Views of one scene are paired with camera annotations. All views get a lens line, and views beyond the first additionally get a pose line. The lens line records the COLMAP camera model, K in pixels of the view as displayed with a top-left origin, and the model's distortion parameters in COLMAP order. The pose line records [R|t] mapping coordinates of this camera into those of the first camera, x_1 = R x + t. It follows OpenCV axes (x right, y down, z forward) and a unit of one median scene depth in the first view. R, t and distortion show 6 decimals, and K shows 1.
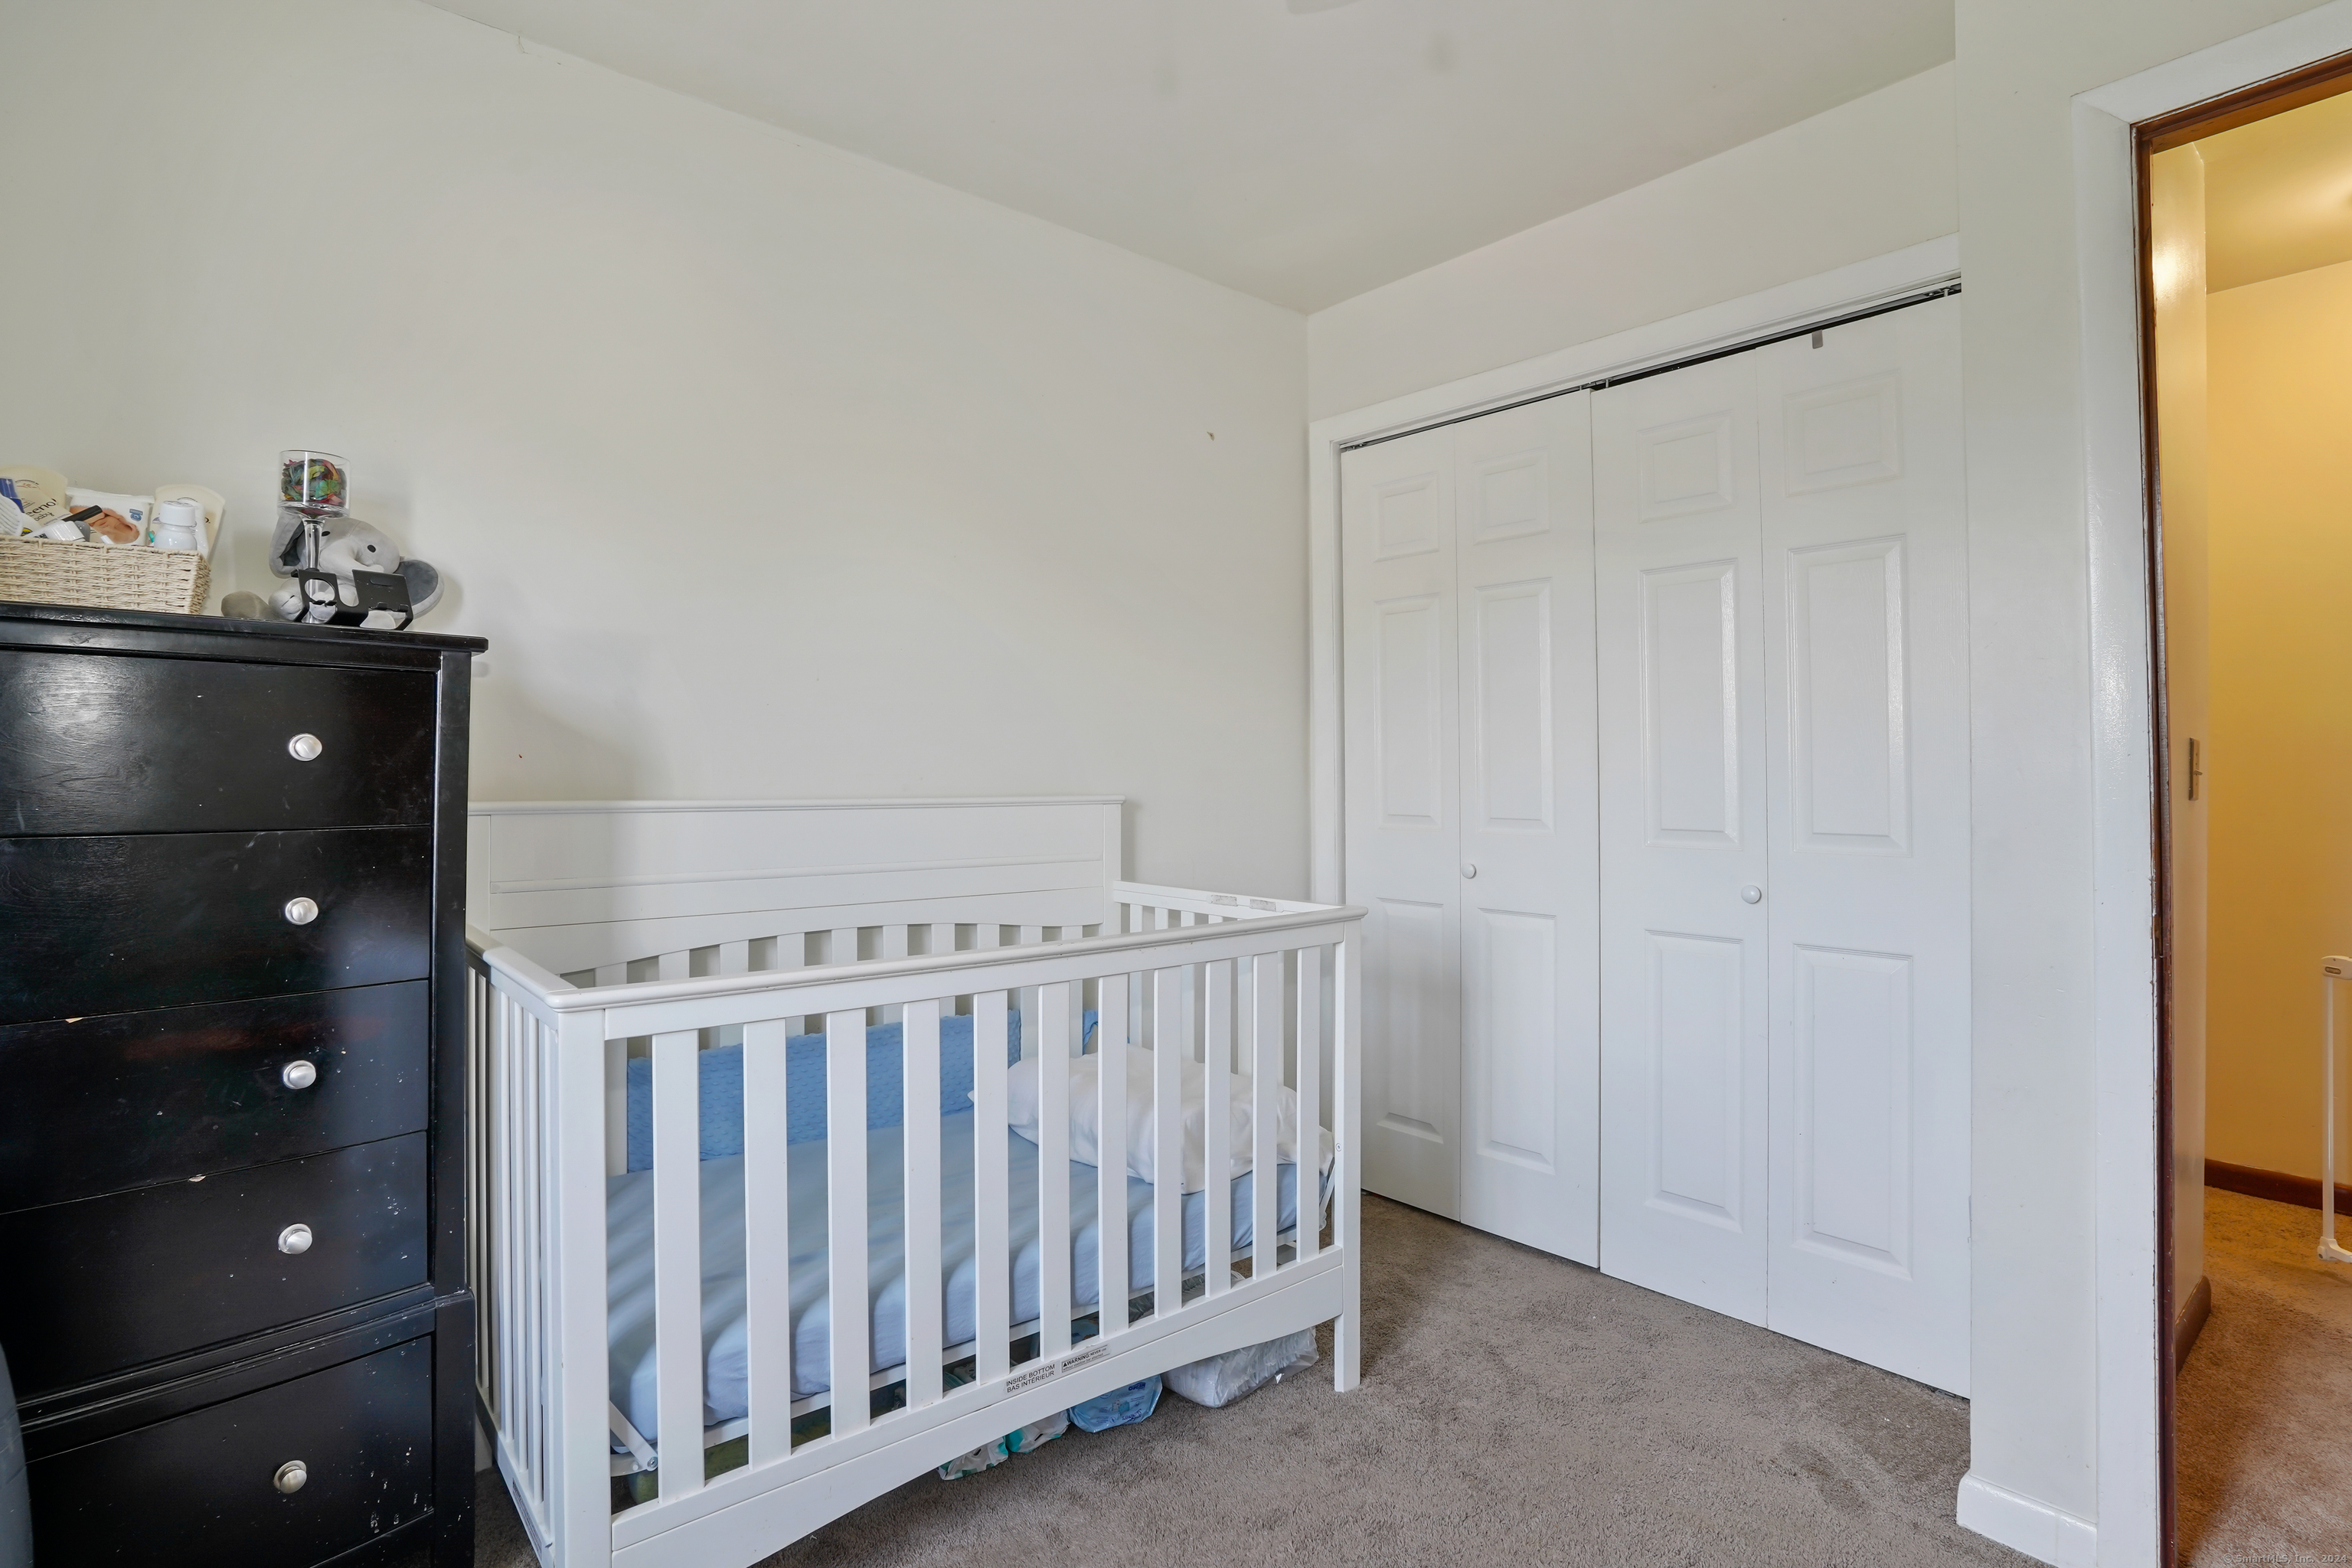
lens RADIAL K [[1174.5, 0, 1176.0], [0, 1174.5, 784.0], [0, 0, 1]] dist [-0.076152, 0.034416]
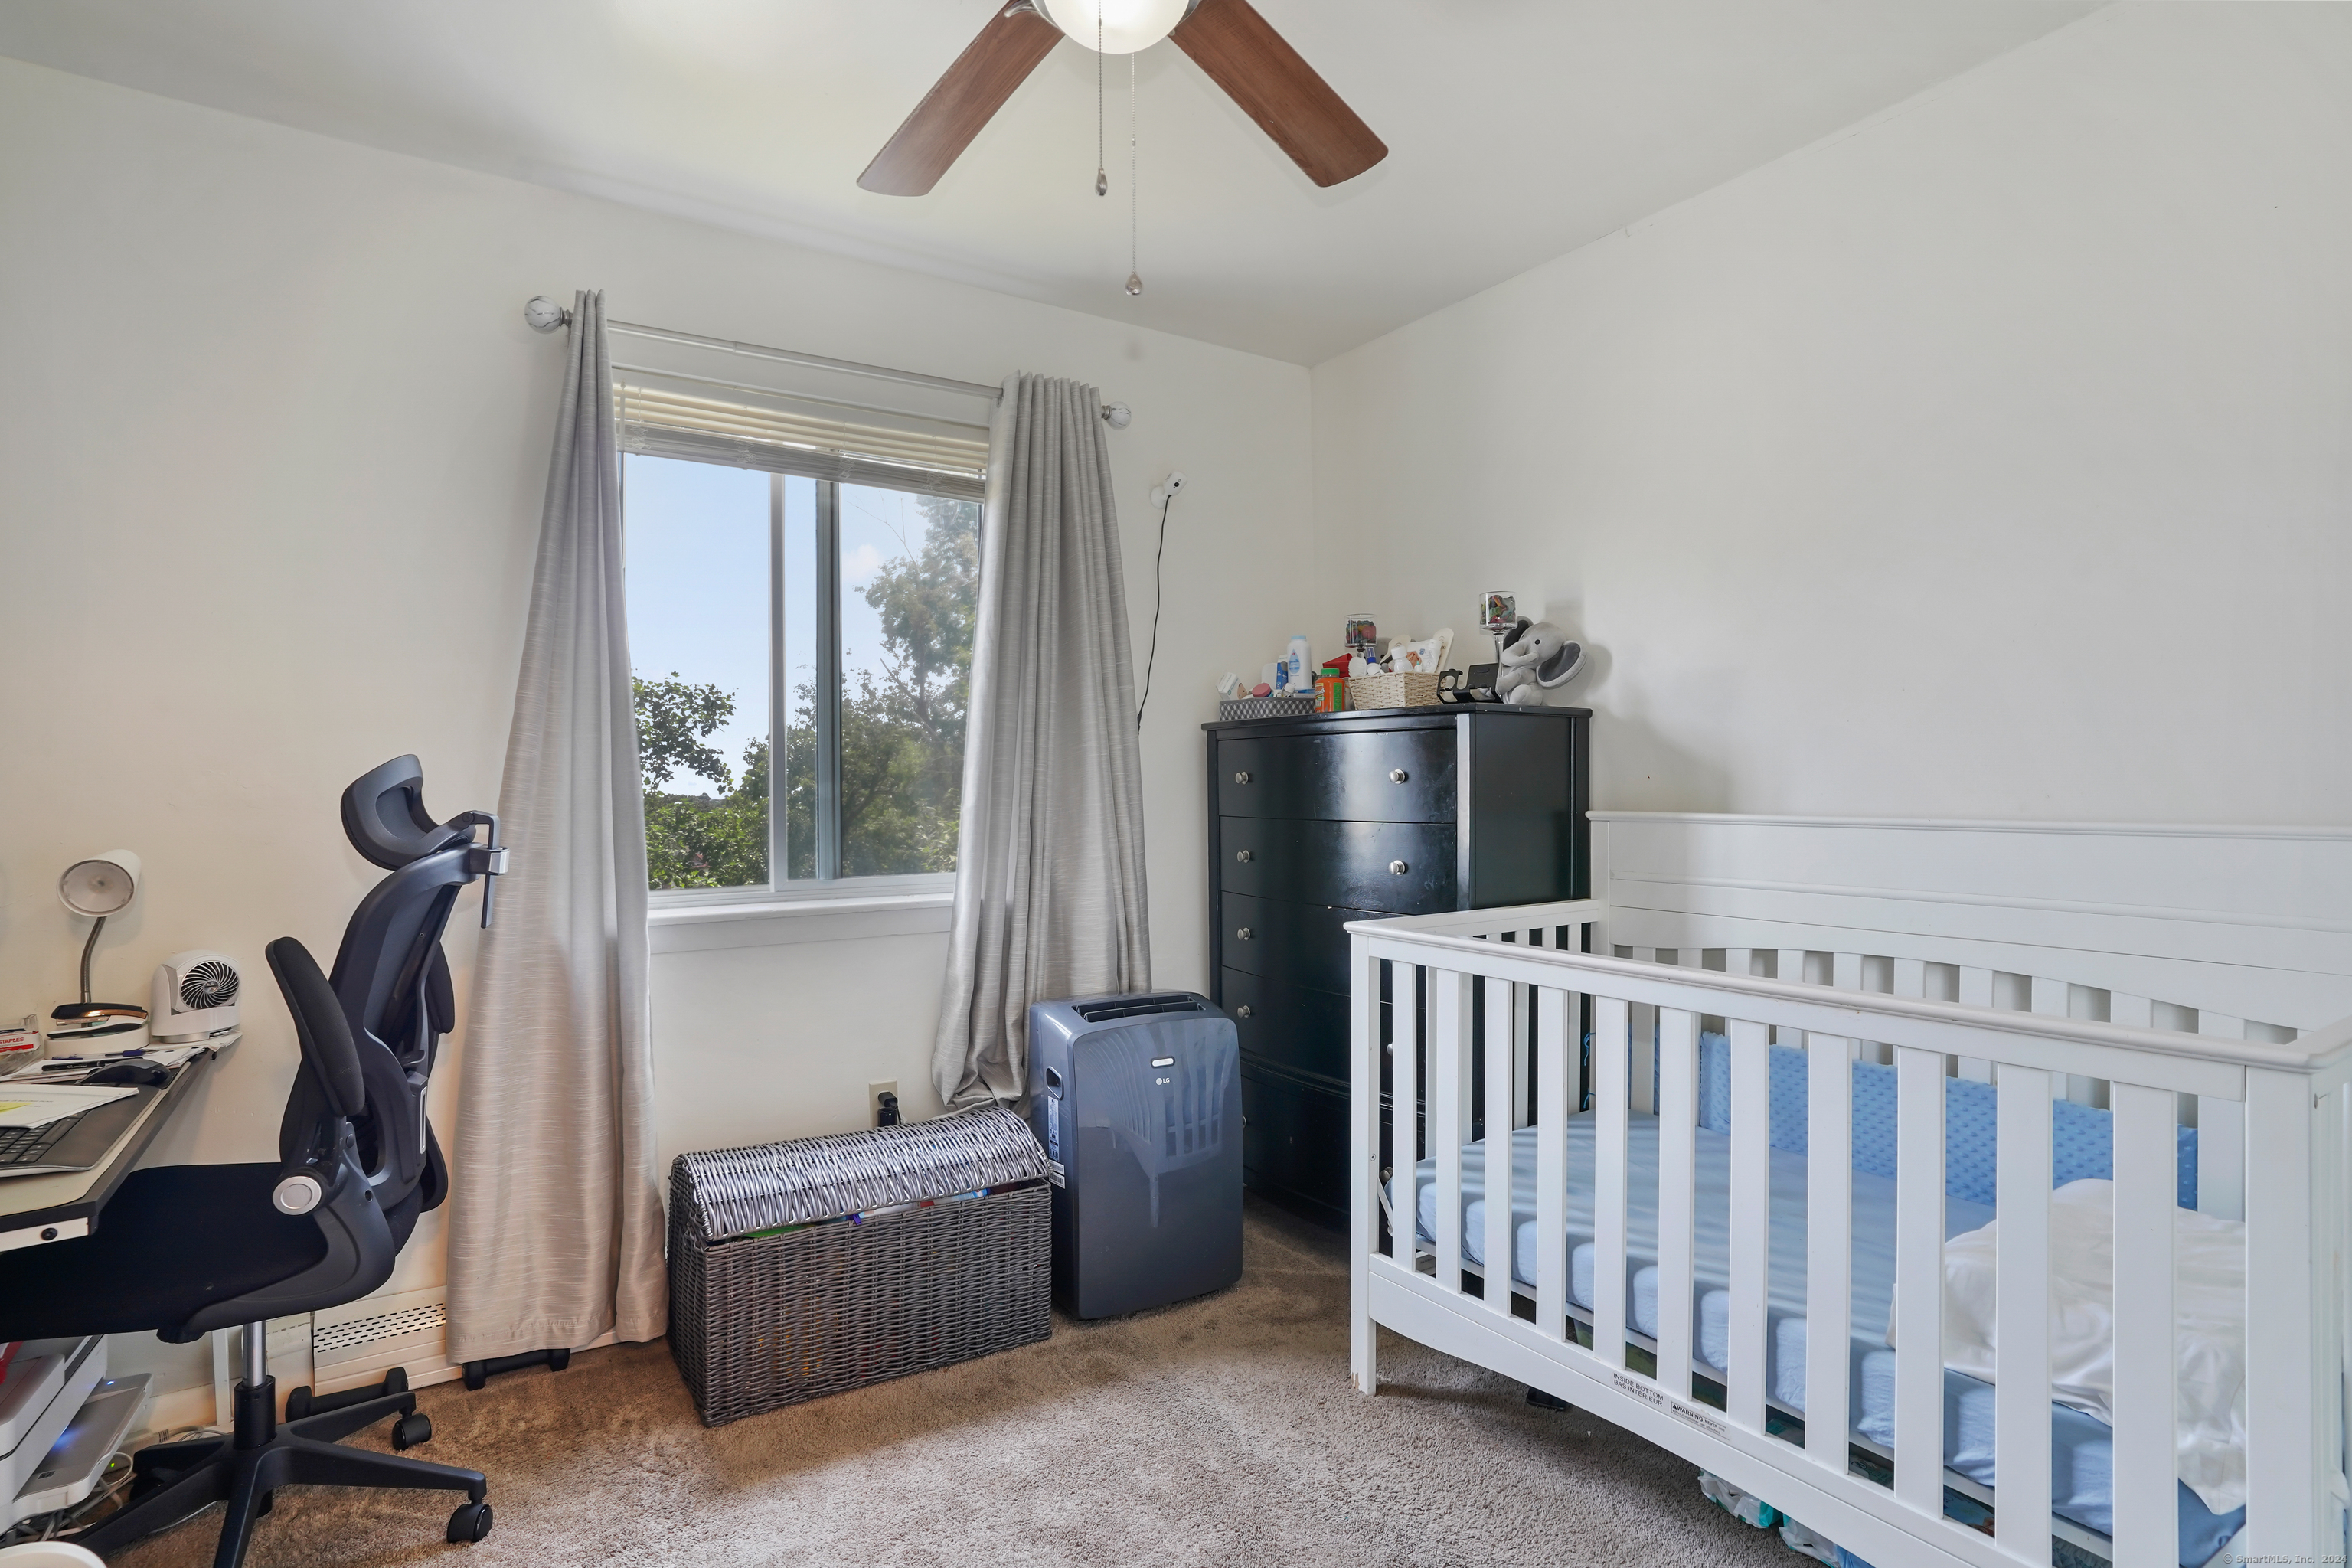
lens RADIAL K [[1193.7, 0, 1164.3], [0, 1193.7, 838.5], [0, 0, 1]] dist [-0.075049, 0.035475]
pose [[-0.138559, 0.040649, -0.989520, 0.785008], [0.000617, 0.999161, 0.040958, -0.008817], [0.990354, 0.005065, -0.138467, 0.618292]]
